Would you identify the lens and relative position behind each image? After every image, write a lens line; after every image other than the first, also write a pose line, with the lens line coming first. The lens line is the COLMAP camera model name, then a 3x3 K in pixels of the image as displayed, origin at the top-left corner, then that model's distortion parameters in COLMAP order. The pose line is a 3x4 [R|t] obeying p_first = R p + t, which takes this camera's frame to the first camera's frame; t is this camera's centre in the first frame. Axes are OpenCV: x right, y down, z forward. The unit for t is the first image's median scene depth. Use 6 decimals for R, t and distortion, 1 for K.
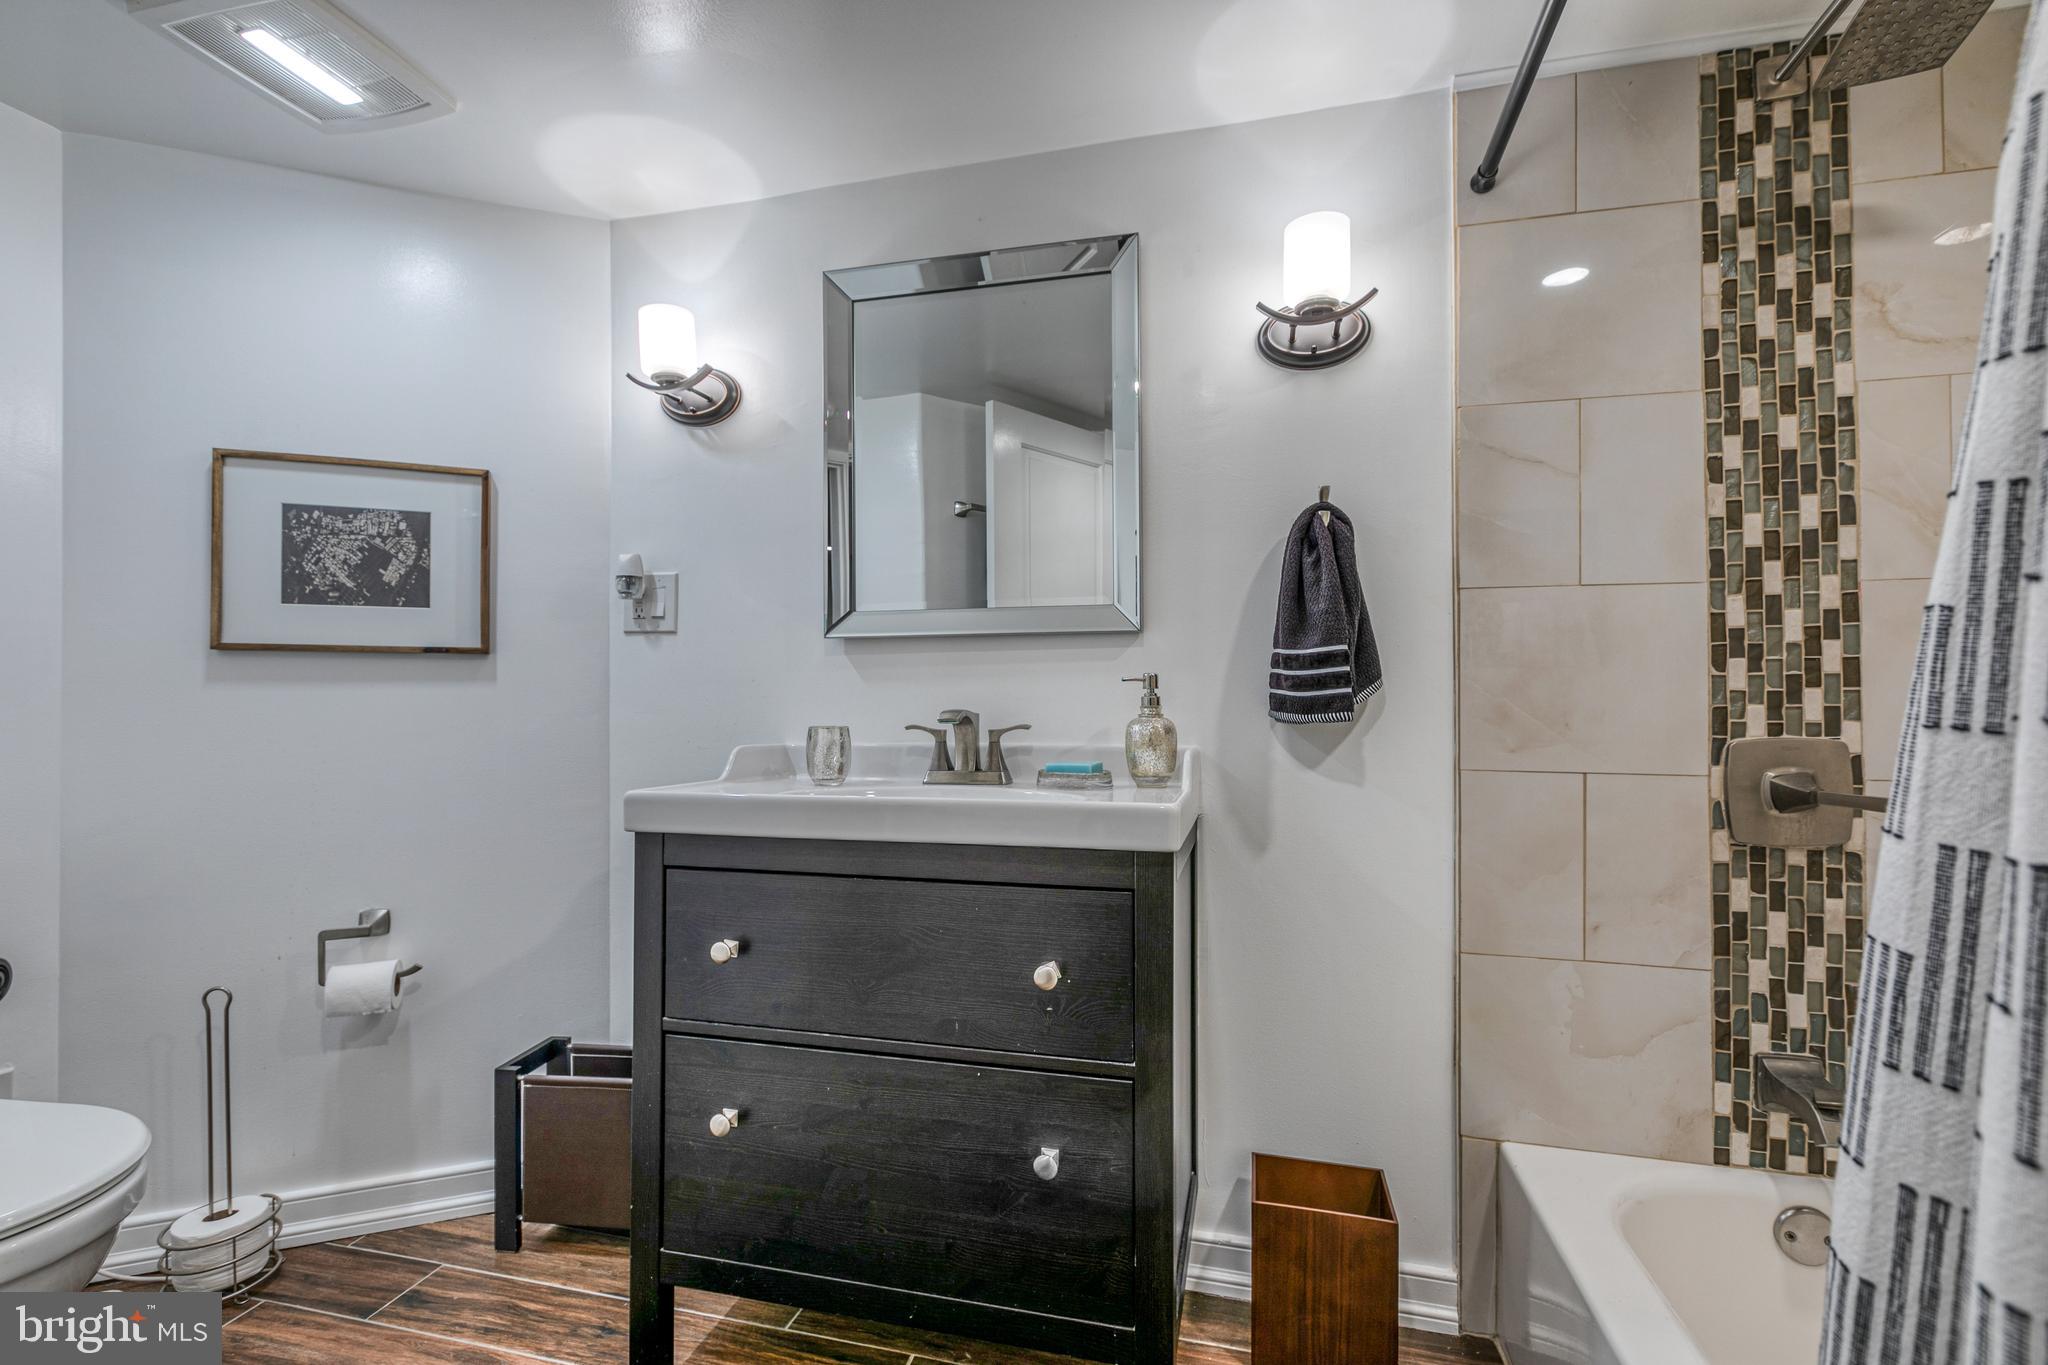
lens RADIAL K [[931.7, 0, 1018.6], [0, 931.7, 694.2], [0, 0, 1]] dist [-0.002131, 0.000008]
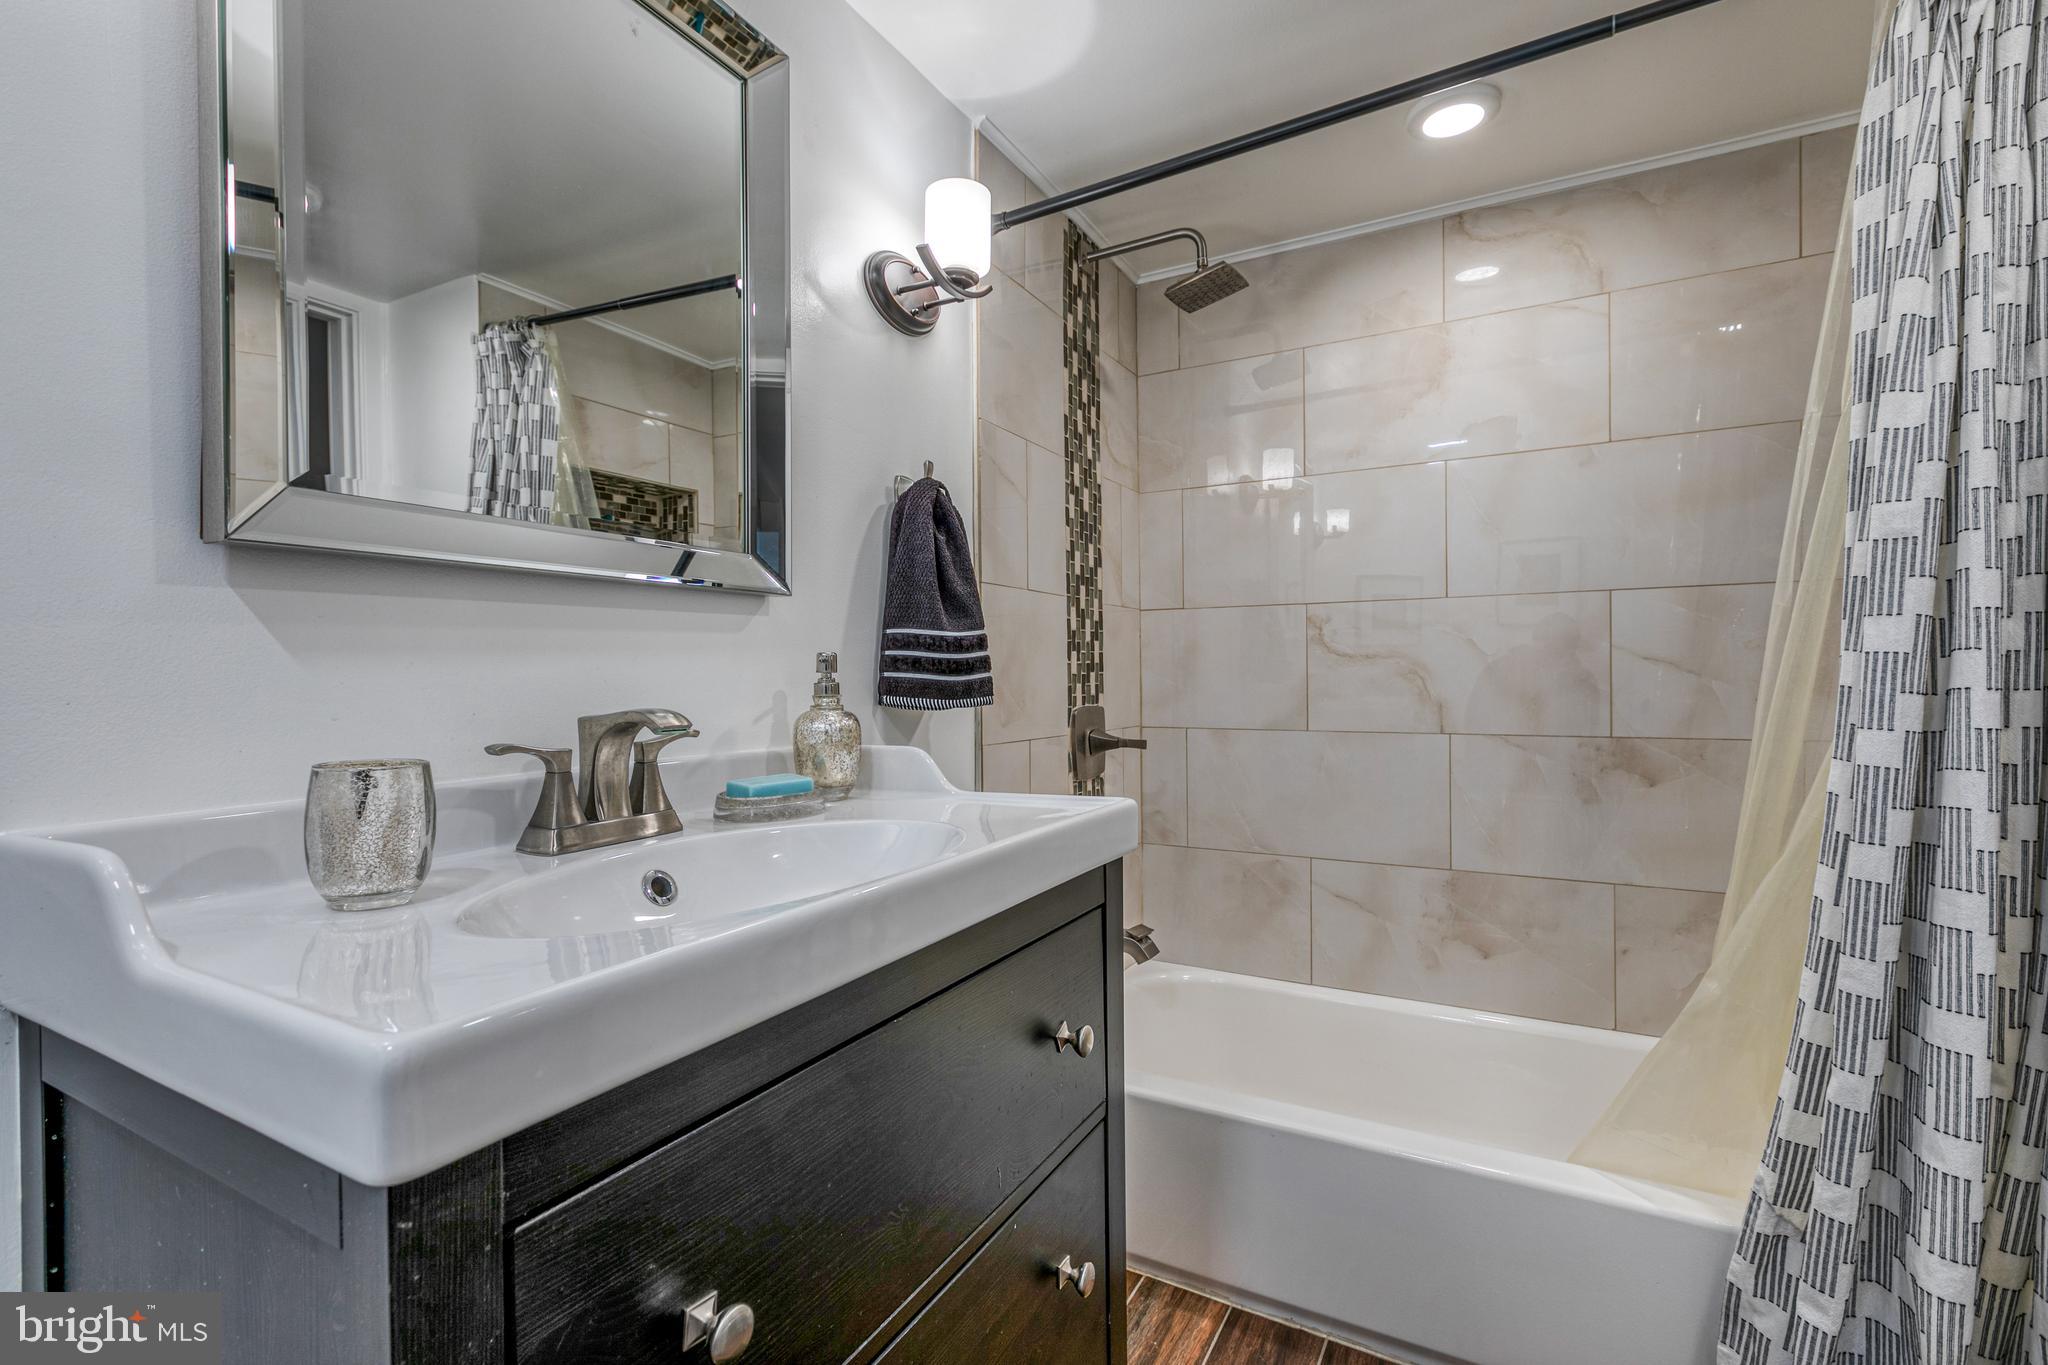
lens RADIAL K [[931.7, 0, 1020.8], [0, 931.7, 682.9], [0, 0, 1]] dist [-0.002131, 0.000008]
pose [[0.235522, -0.011112, 0.971805, -0.639958], [-0.000849, 0.999932, 0.011640, -0.007005], [-0.971869, -0.003566, 0.235497, 0.741408]]
